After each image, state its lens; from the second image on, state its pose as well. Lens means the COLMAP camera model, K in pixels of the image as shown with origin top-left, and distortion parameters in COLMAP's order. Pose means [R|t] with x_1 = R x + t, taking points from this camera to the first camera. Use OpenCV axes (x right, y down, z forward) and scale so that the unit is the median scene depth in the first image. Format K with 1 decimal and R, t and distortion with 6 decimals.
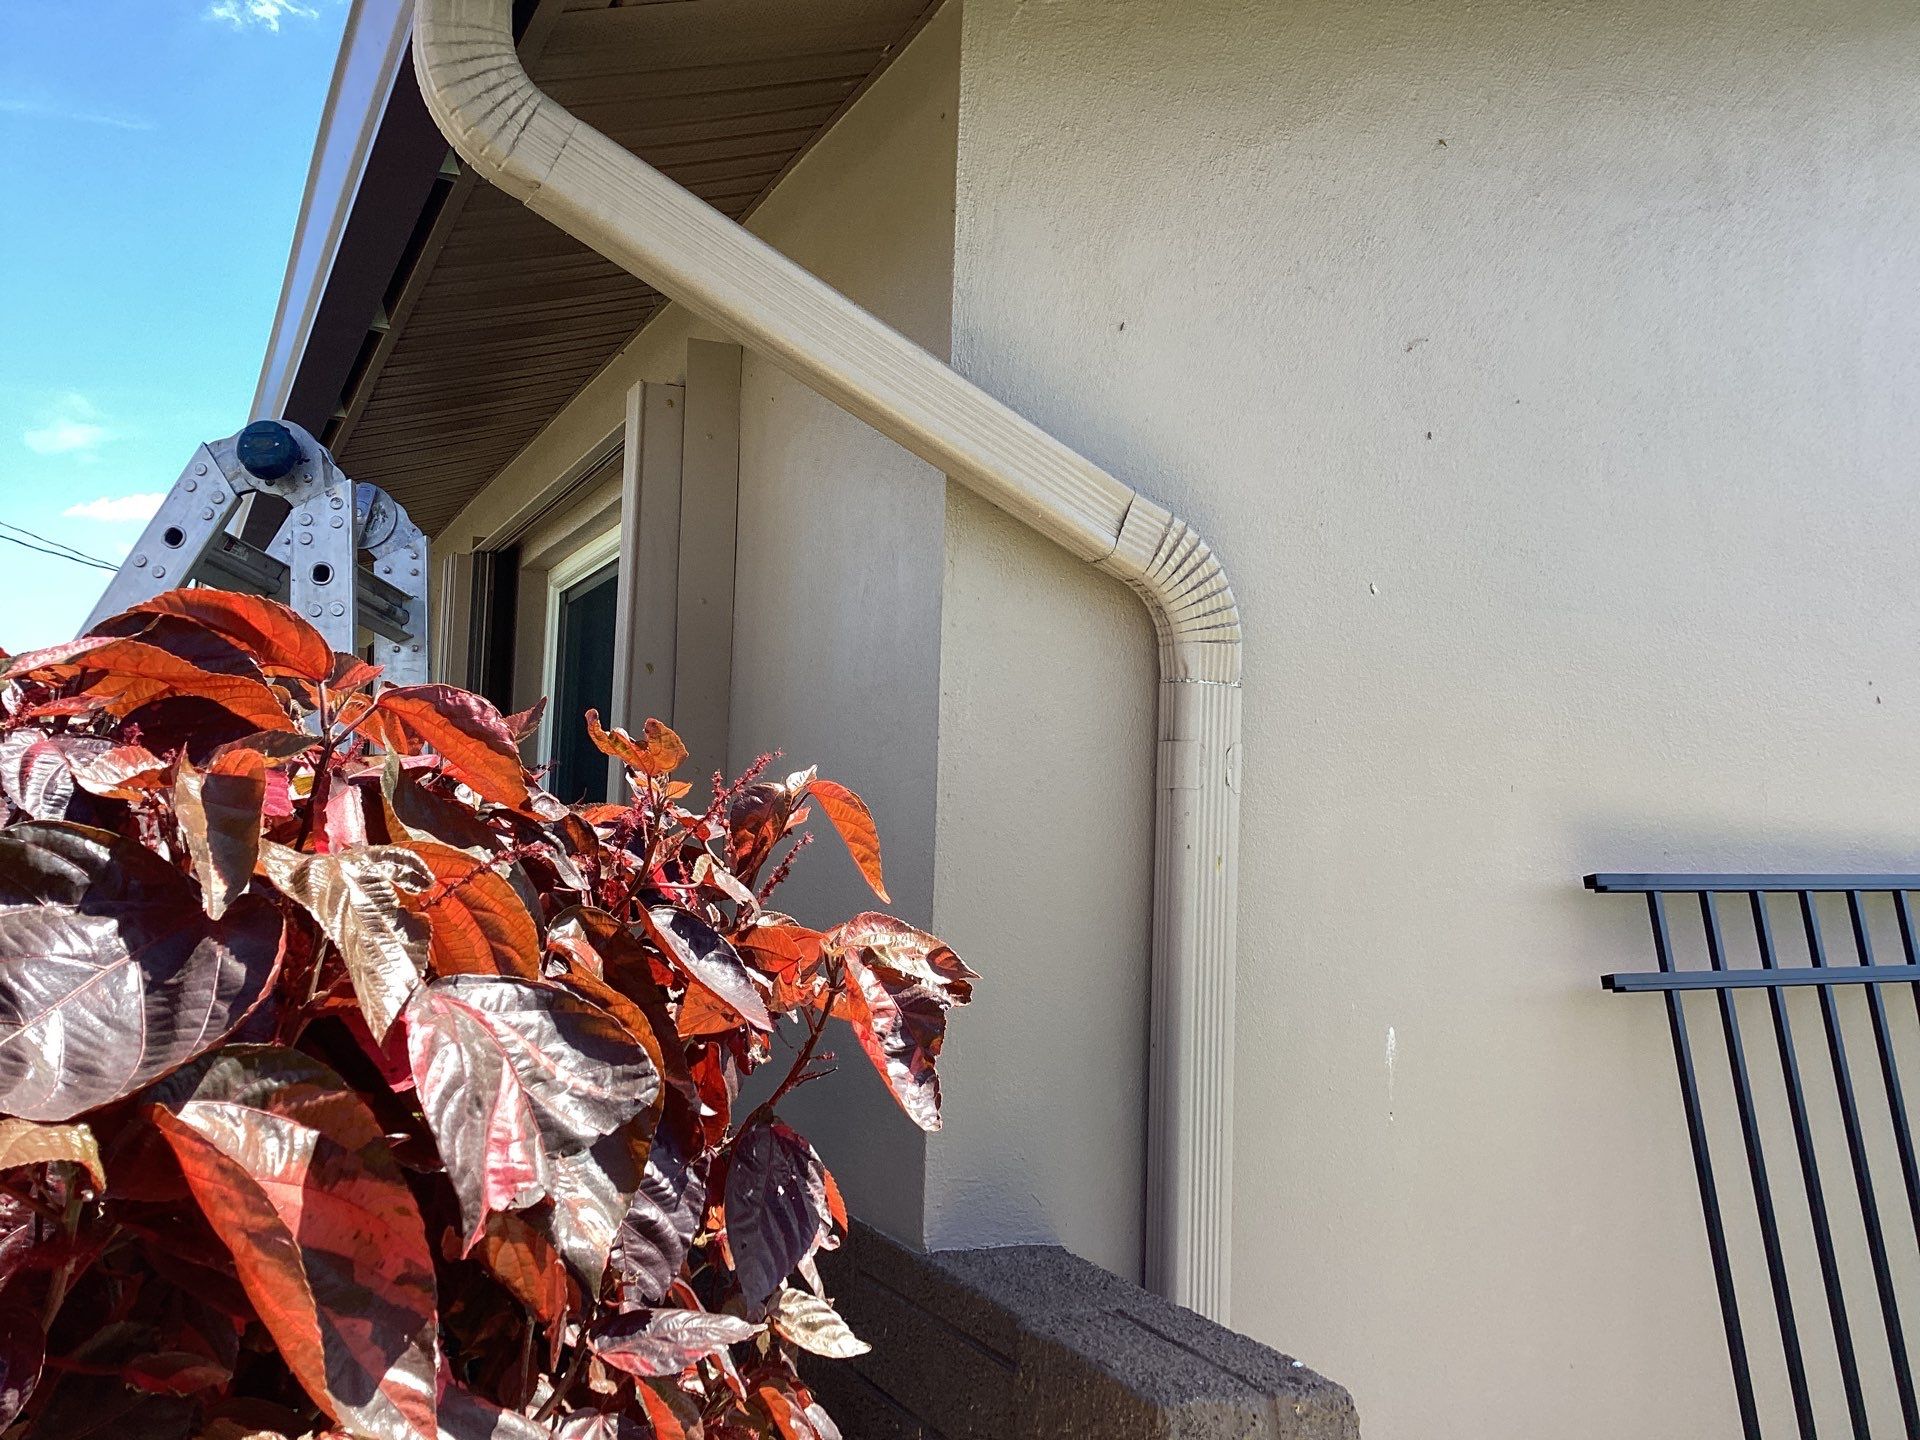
lens RADIAL K [[1727.8, 0, 955.5], [0, 1727.8, 716.3], [0, 0, 1]] dist [0.090813, -0.150743]
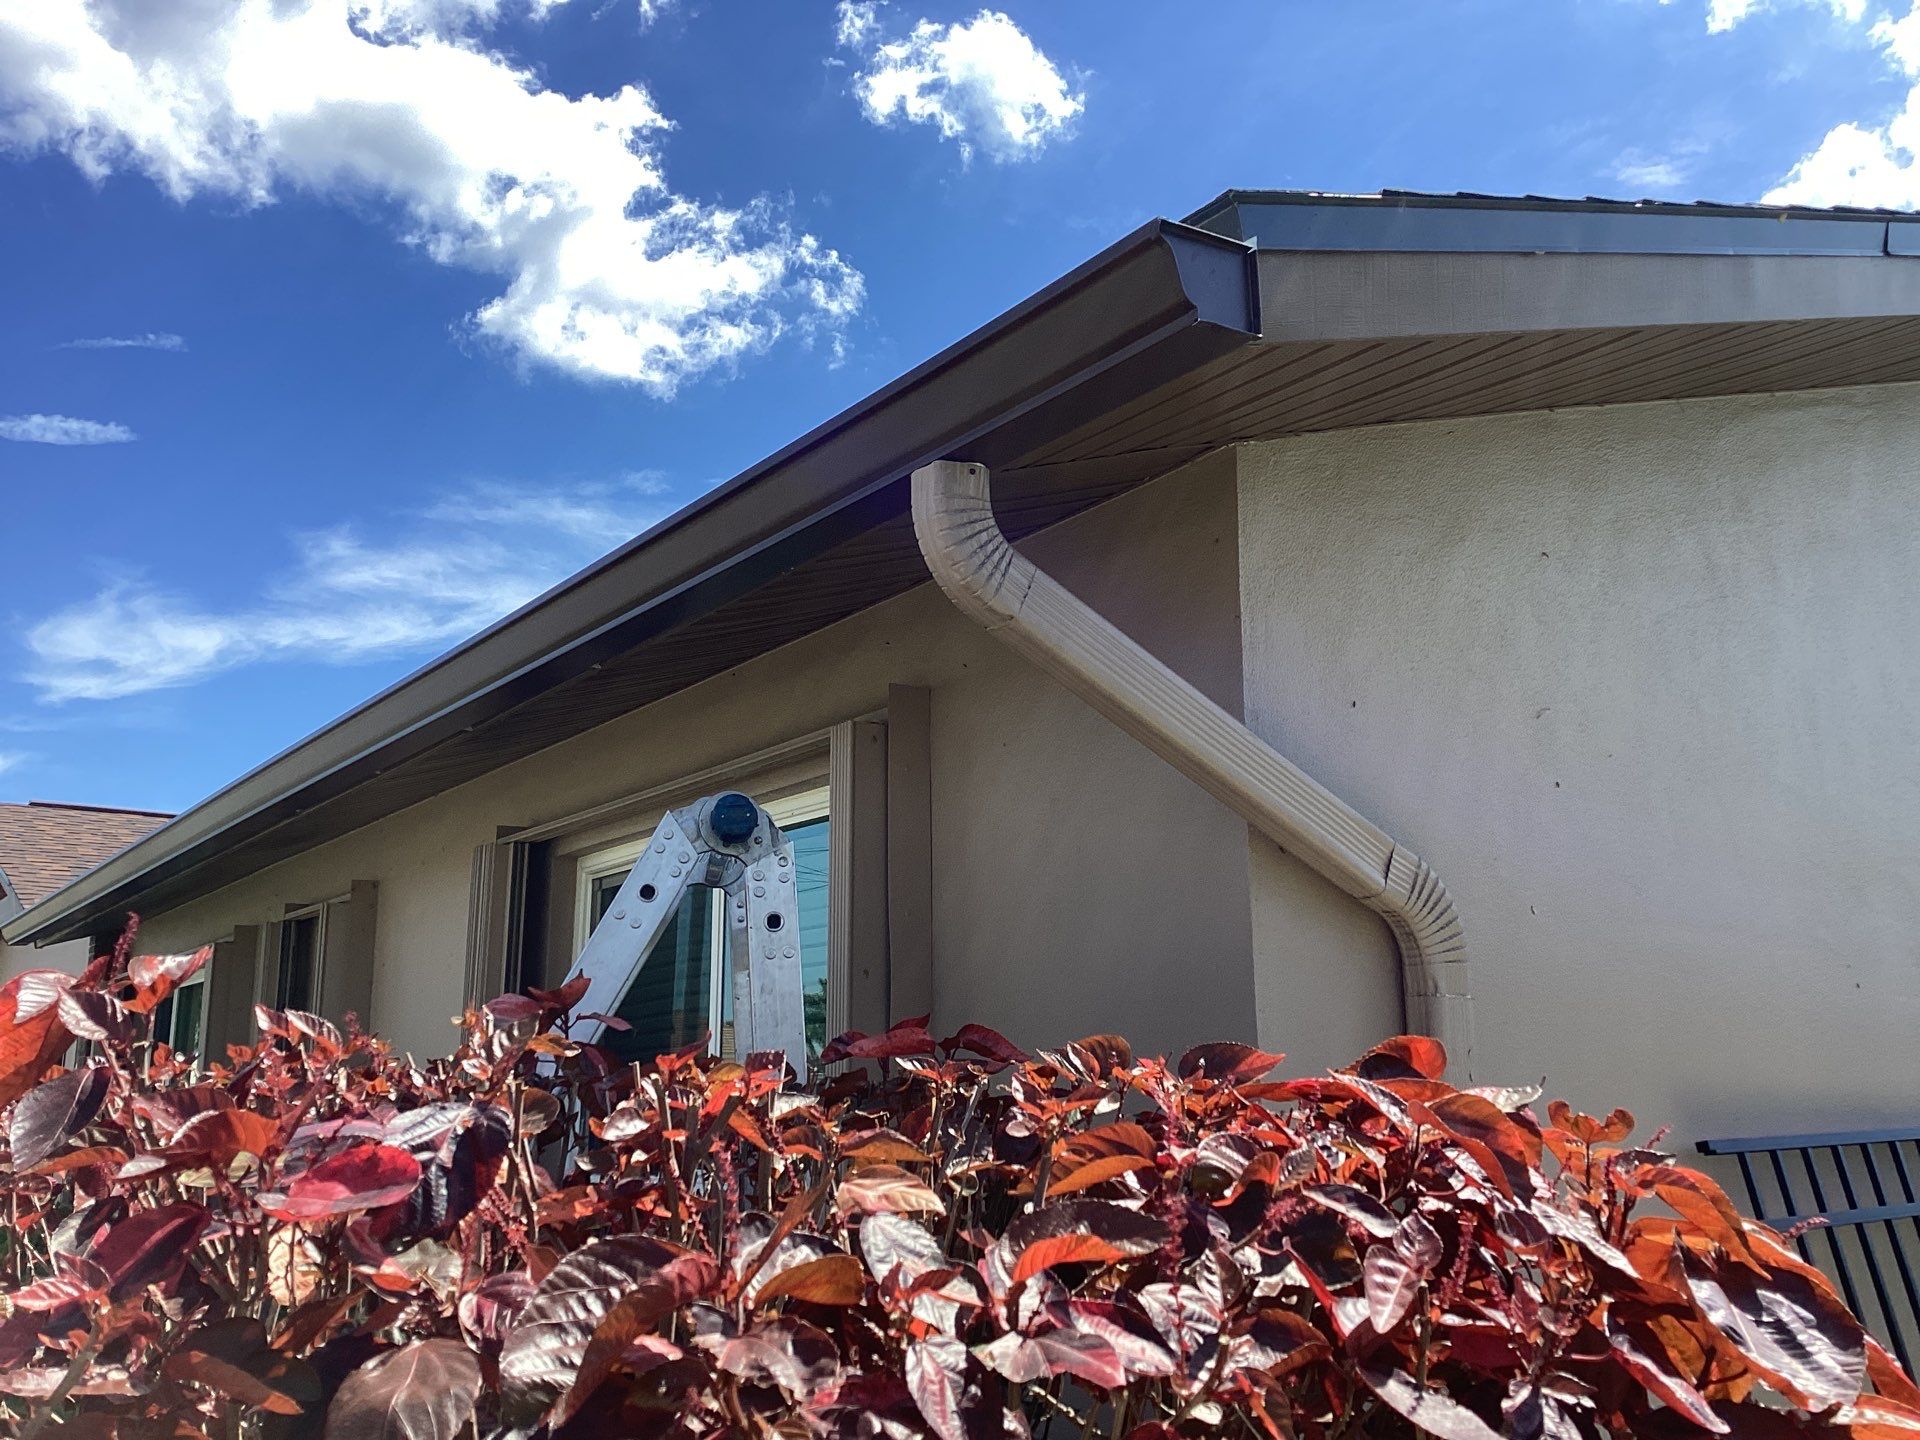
lens RADIAL K [[1727.8, 0, 955.5], [0, 1727.8, 716.3], [0, 0, 1]] dist [0.090813, -0.150743]
pose [[0.984359, 0.007255, 0.176027, -0.421445], [0.016006, 0.991337, -0.130366, -0.060810], [-0.175448, 0.131144, 0.975715, -0.170234]]
